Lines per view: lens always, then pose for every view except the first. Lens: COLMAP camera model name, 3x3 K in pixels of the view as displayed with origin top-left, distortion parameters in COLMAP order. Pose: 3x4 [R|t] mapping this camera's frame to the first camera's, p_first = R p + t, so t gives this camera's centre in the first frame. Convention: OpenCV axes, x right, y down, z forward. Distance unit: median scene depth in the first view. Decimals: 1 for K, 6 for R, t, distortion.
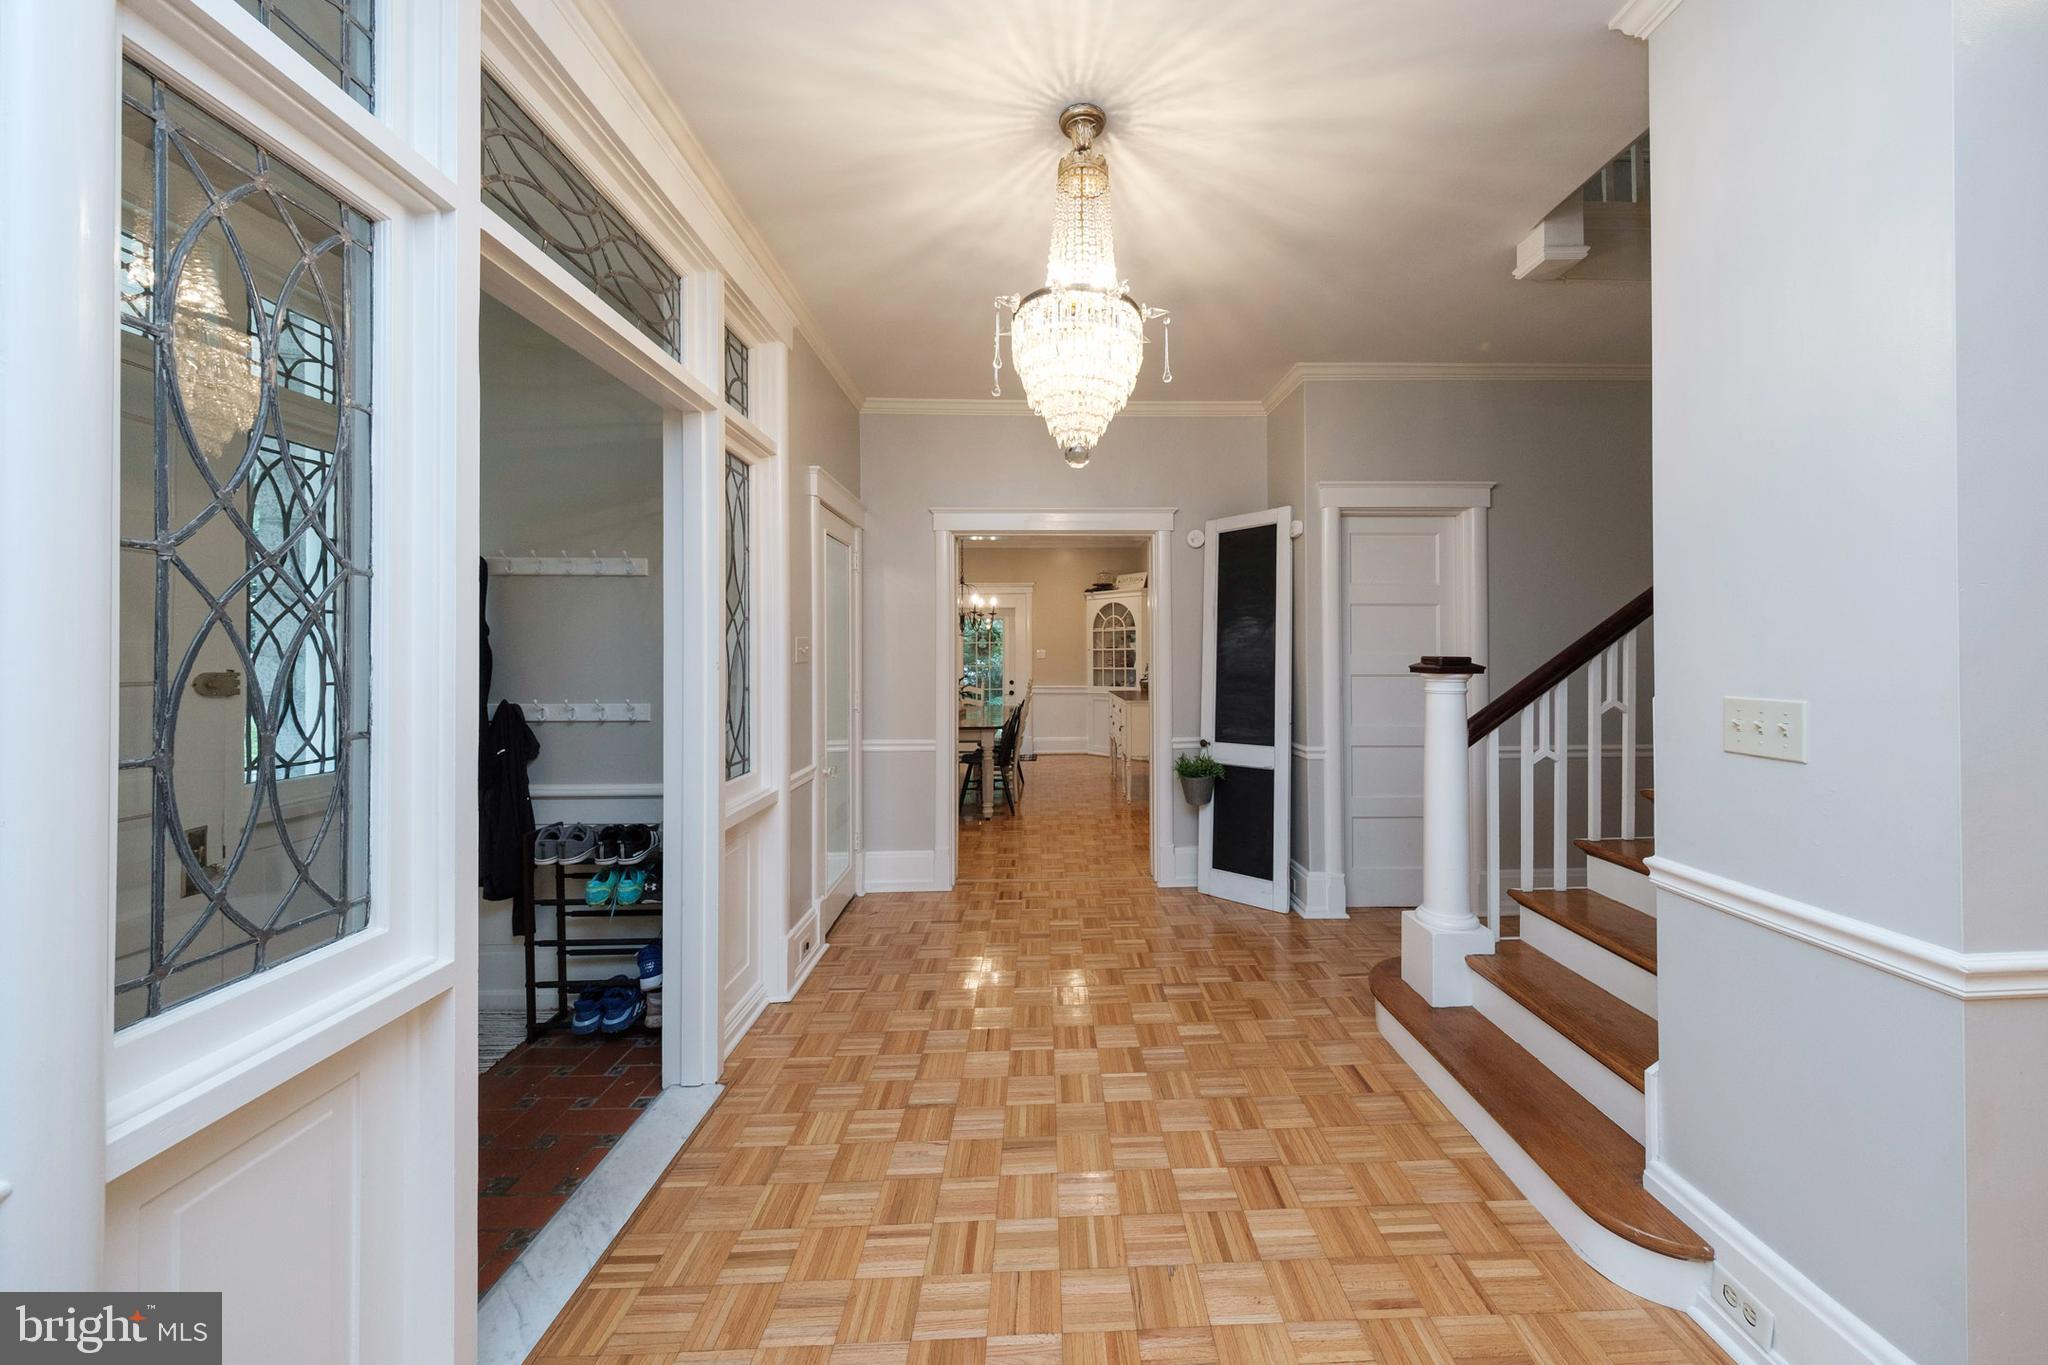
lens RADIAL K [[698.9, 0, 1018.5], [0, 698.9, 662.3], [0, 0, 1]] dist [0.000958, -0.006835]
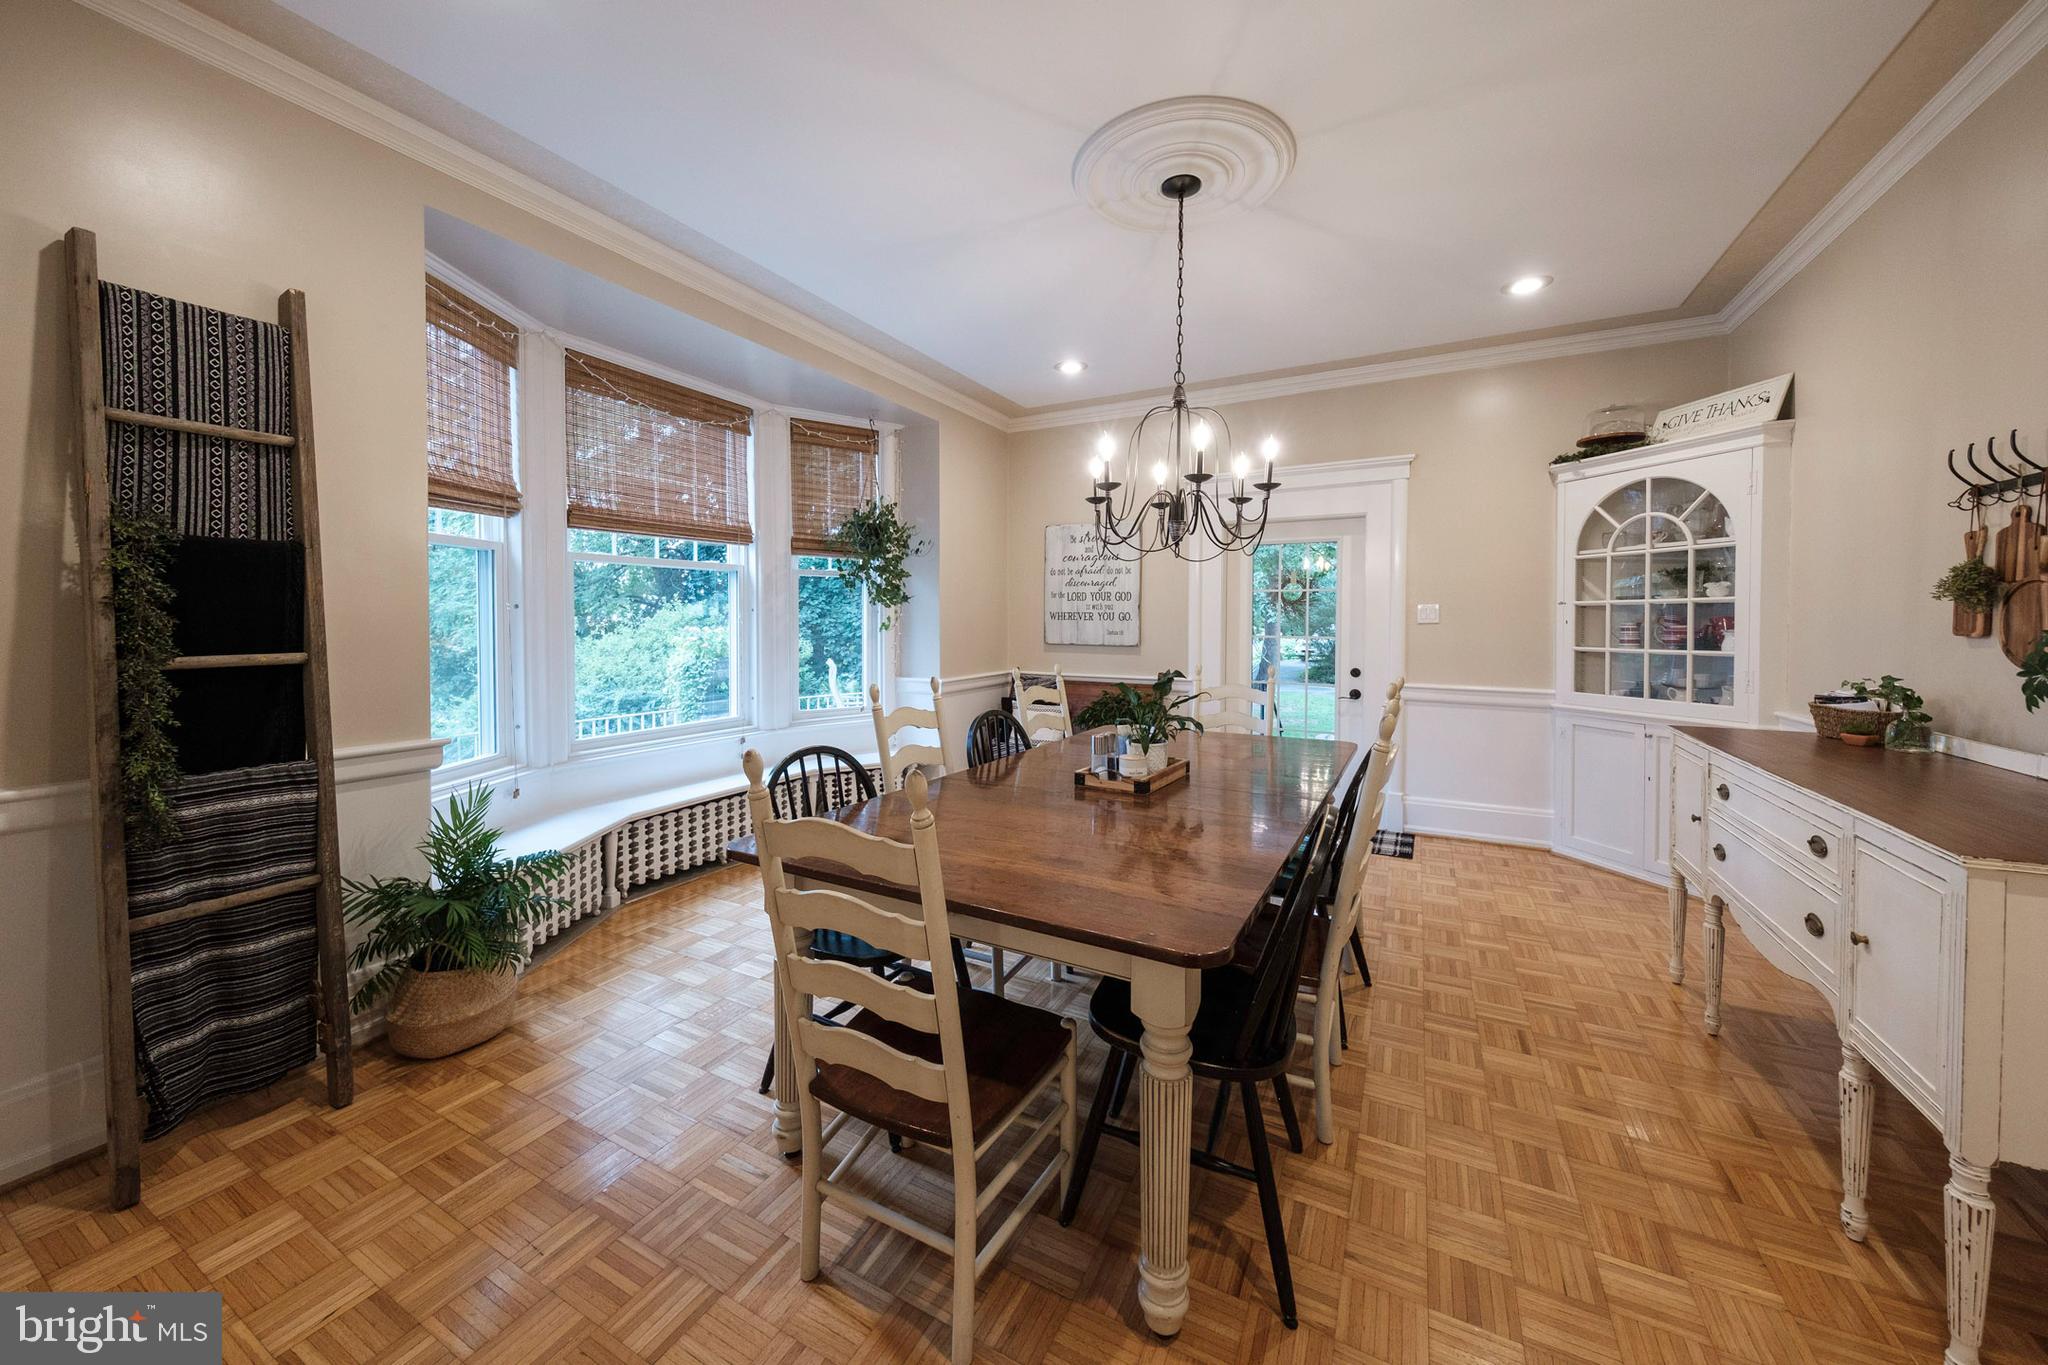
lens RADIAL K [[726.3, 0, 1021.1], [0, 726.3, 628.1], [0, 0, 1]] dist [0.000128, -0.000042]
pose [[0.891213, 0.013093, -0.453396, 0.011583], [-0.009701, 0.999905, 0.009806, -0.004306], [0.453481, -0.004340, 0.891255, 0.484211]]
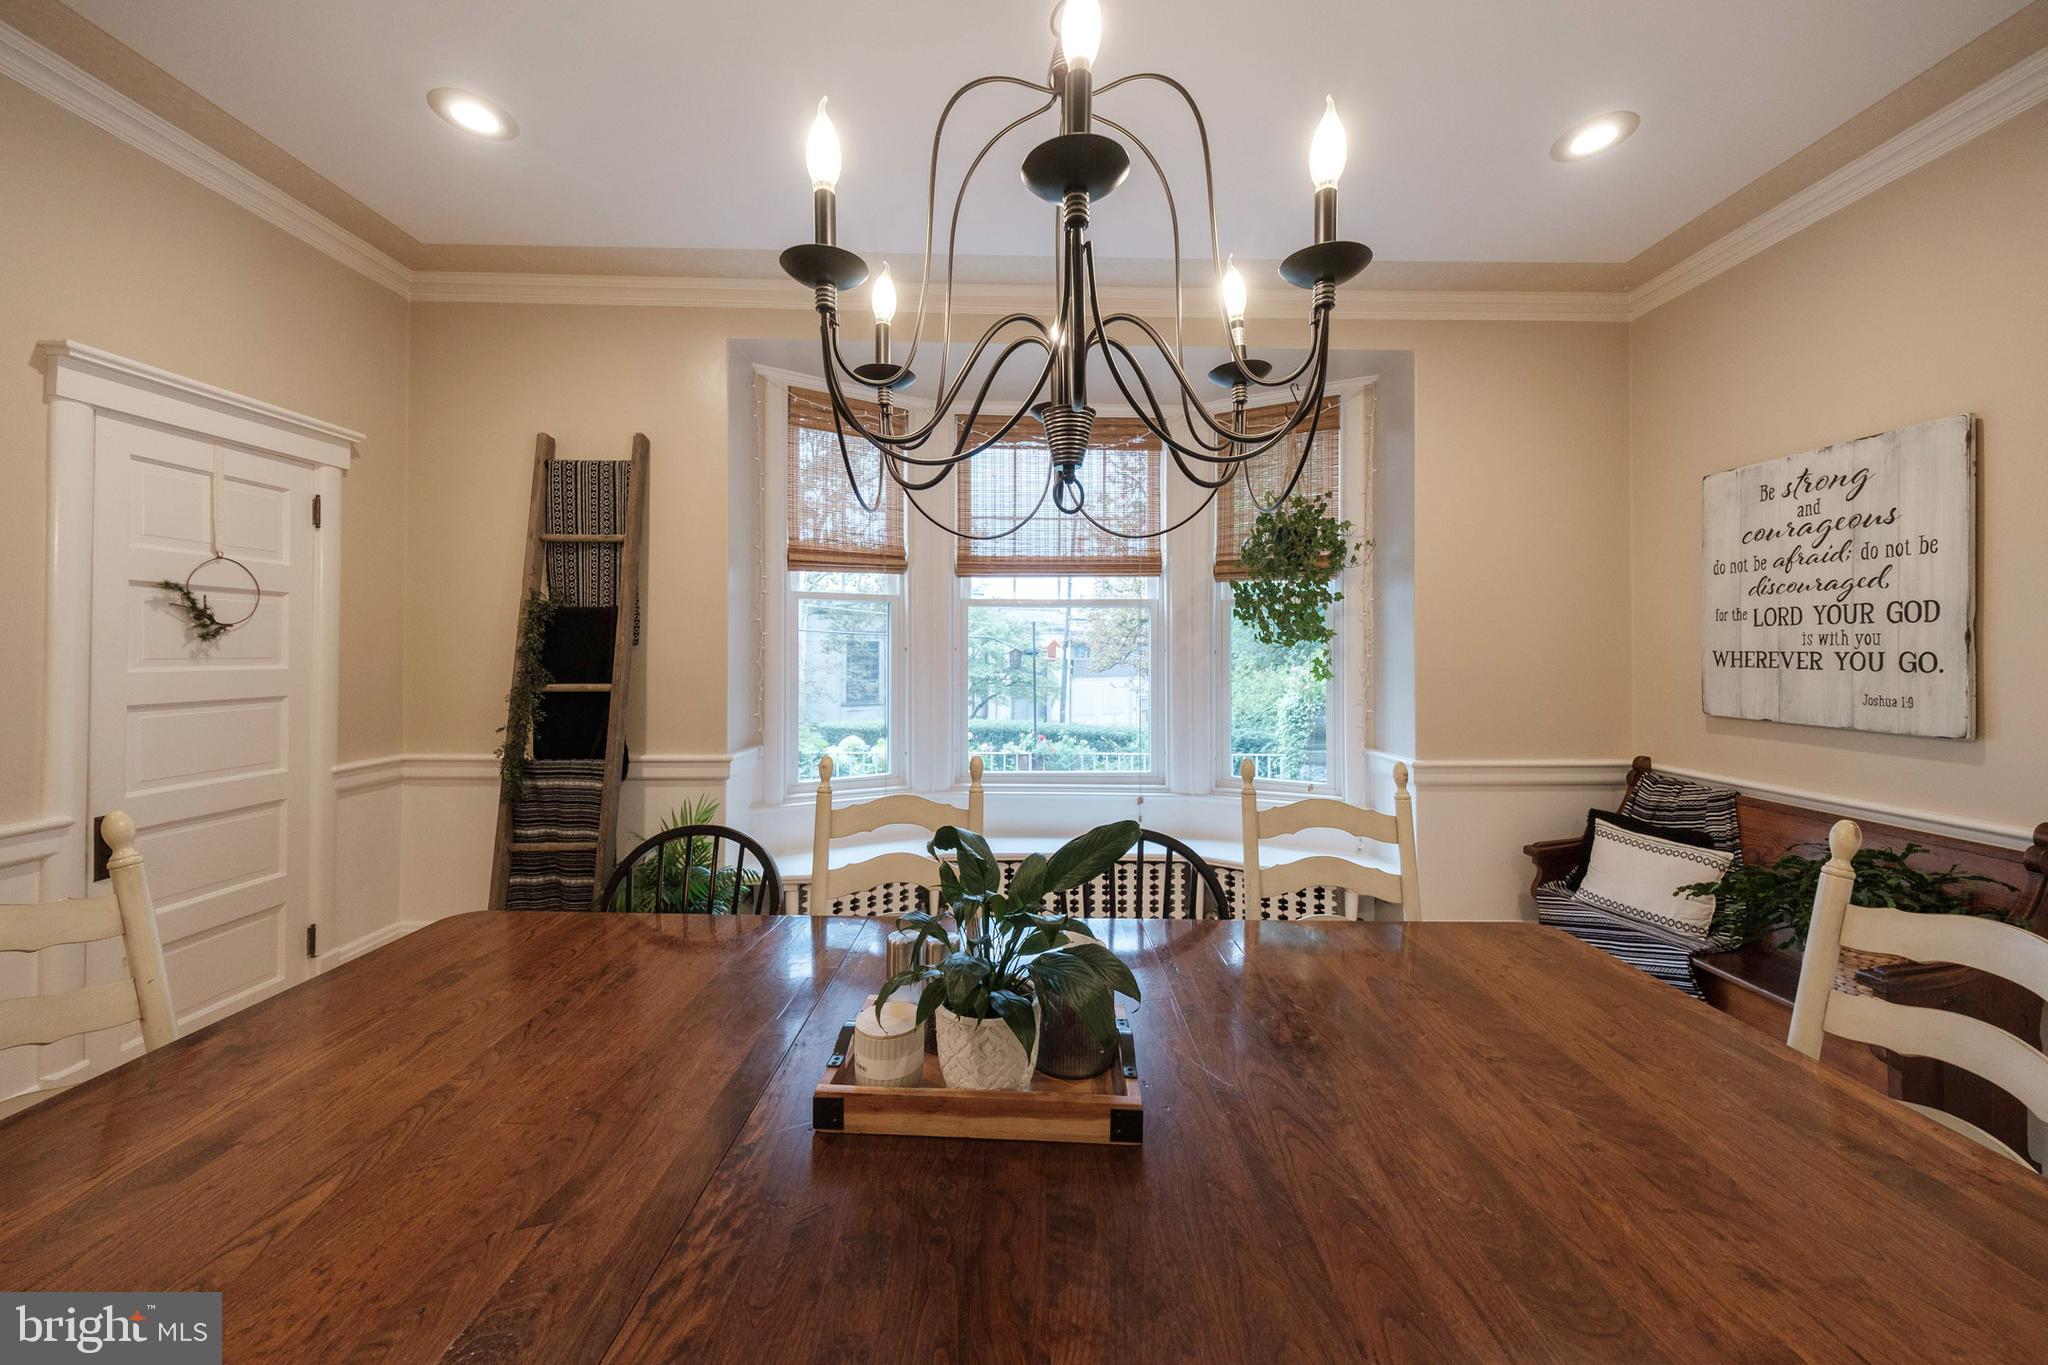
lens RADIAL K [[710.4, 0, 1034.6], [0, 710.4, 641.4], [0, 0, 1]] dist [0.011089, -0.000060]
pose [[0.048708, -0.010513, -0.998758, 0.046660], [-0.011149, 0.999877, -0.011069, -0.011840], [0.998751, 0.011674, 0.048585, 0.862081]]
